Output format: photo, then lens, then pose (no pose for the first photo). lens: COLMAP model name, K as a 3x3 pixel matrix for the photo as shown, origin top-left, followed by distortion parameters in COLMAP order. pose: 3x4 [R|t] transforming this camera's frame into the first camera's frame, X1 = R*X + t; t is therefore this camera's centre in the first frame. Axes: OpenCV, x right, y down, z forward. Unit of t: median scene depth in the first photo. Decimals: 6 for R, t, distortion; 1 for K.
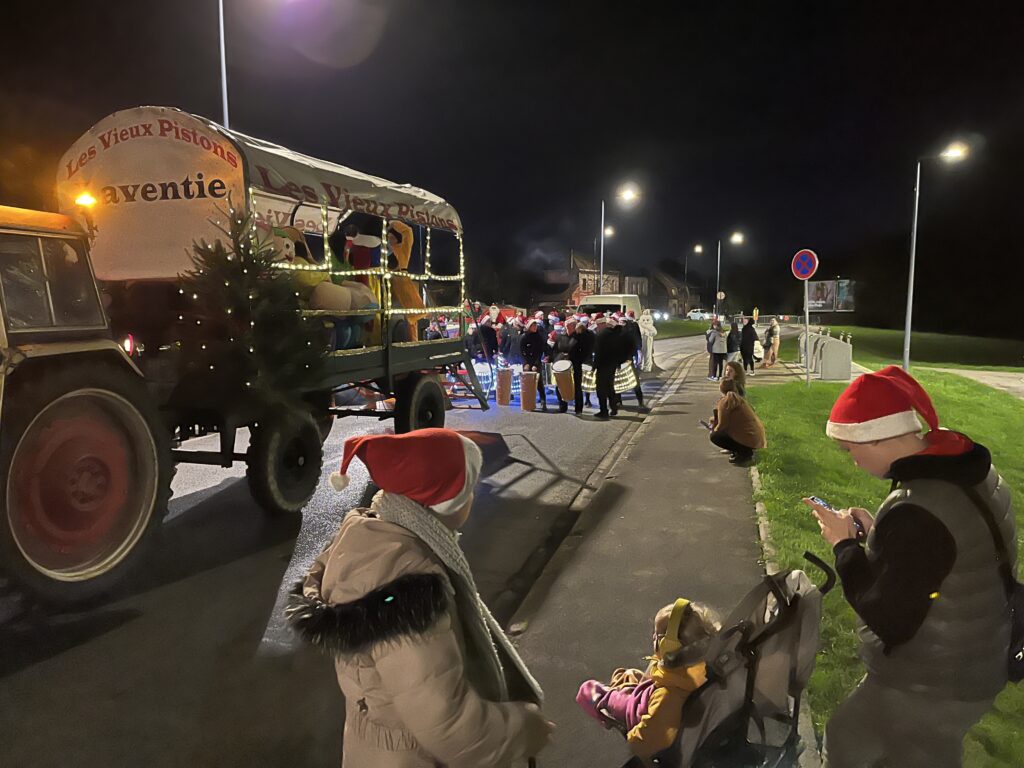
lens RADIAL K [[806.2, 0, 512.0], [0, 806.2, 384.0], [0, 0, 1]] dist [0.067146, -0.100352]
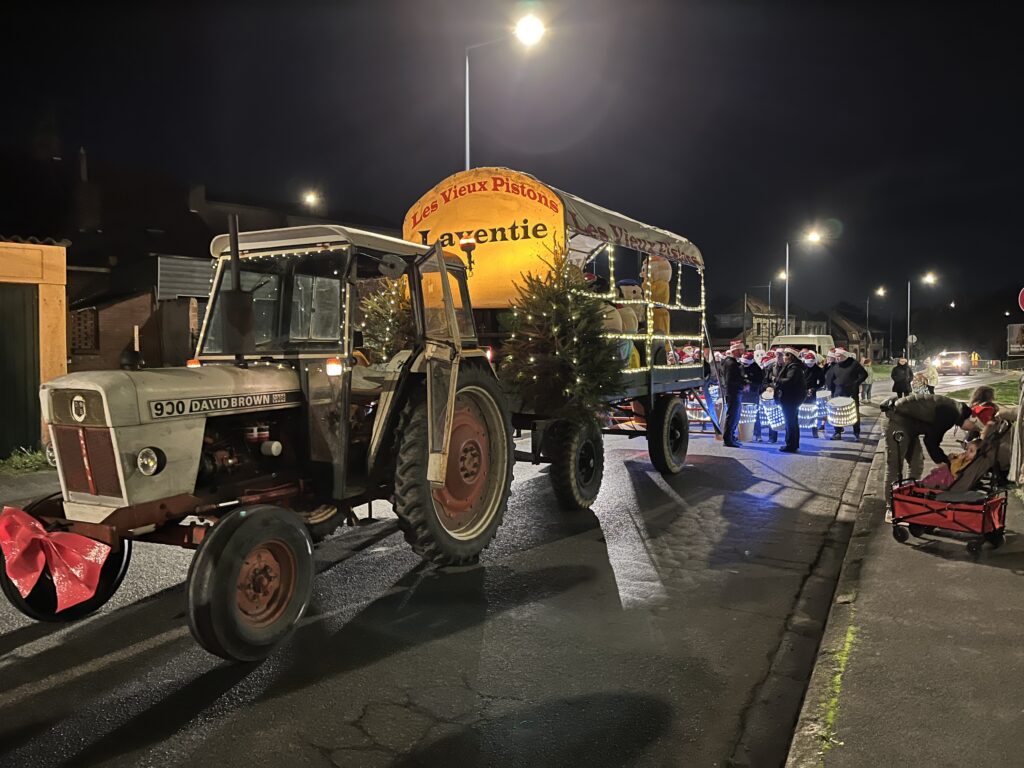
lens RADIAL K [[800.6, 0, 513.8], [0, 800.6, 366.4], [0, 0, 1]] dist [0.075860, -0.100540]
pose [[0.980828, 0.001816, -0.194869, -0.145188], [-0.017309, 0.996816, -0.077832, 0.047861], [0.194108, 0.079713, 0.977736, -0.139958]]
